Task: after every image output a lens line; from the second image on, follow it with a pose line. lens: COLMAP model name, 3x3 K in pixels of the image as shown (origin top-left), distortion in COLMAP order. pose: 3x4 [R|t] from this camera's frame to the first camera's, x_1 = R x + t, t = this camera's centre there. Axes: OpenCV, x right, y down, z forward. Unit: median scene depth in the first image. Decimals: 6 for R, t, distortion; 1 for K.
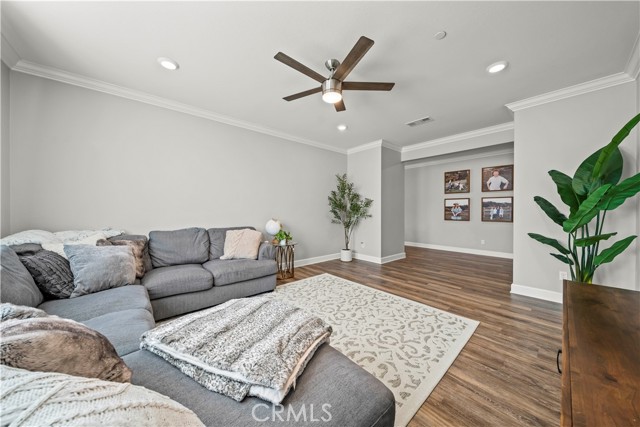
lens RADIAL K [[218.1, 0, 321.5], [0, 218.1, 211.6], [0, 0, 1]] dist [-0.008780, -0.000055]
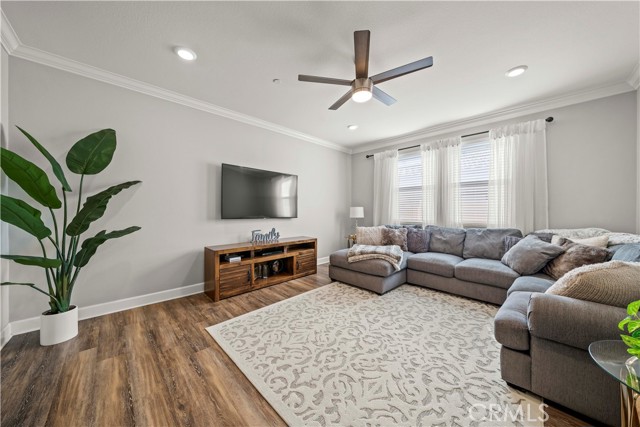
lens RADIAL K [[218.1, 0, 318.8], [0, 218.1, 210.6], [0, 0, 1]] dist [-0.008780, -0.000055]
pose [[-0.999092, -0.007518, -0.041941, 0.271505], [-0.007815, 0.999946, 0.006910, -0.010226], [0.041887, 0.007231, -0.999096, 1.897941]]
